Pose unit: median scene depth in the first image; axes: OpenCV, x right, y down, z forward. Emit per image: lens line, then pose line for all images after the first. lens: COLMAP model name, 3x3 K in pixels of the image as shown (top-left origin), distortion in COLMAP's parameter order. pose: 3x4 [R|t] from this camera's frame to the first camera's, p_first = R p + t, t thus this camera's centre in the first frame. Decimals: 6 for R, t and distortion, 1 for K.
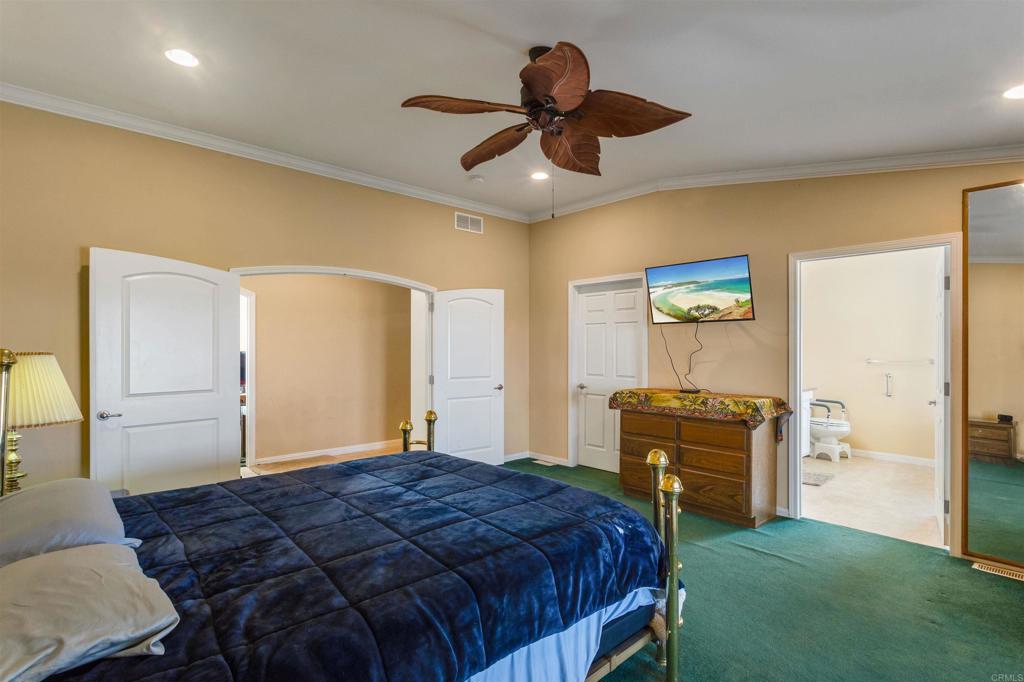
lens RADIAL K [[497.1, 0, 508.7], [0, 497.1, 358.7], [0, 0, 1]] dist [0.002609, 0.000270]
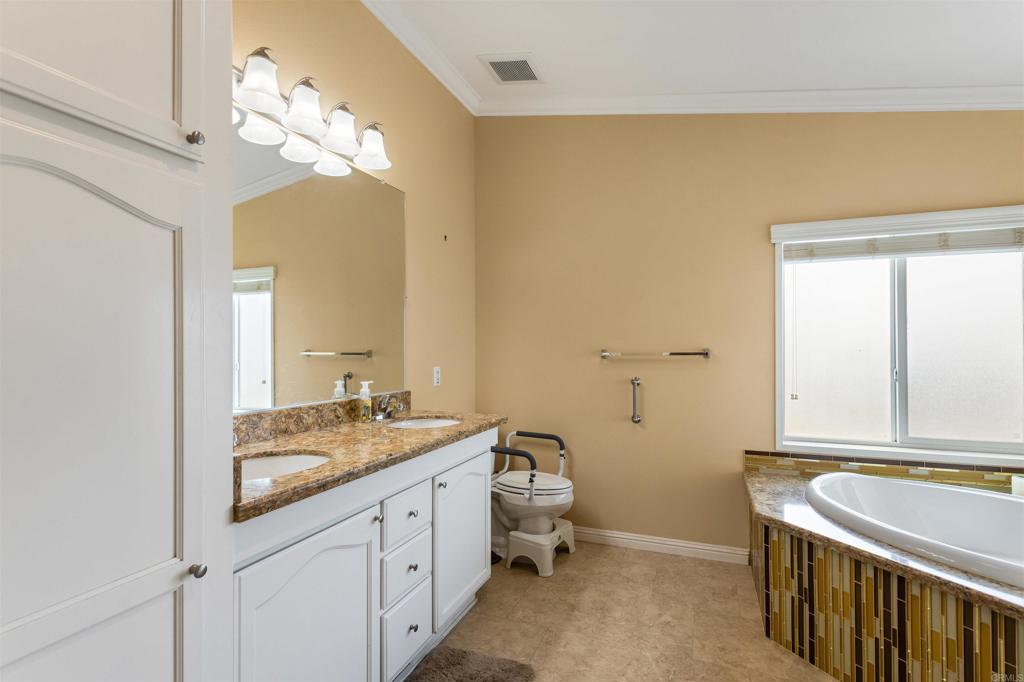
lens RADIAL K [[497.1, 0, 511.5], [0, 497.1, 339.3], [0, 0, 1]] dist [0.002609, 0.000270]
pose [[0.896092, 0.005643, 0.443832, 0.417020], [-0.001787, 0.999957, -0.009105, -0.005691], [-0.443864, 0.007366, 0.896064, 0.592631]]
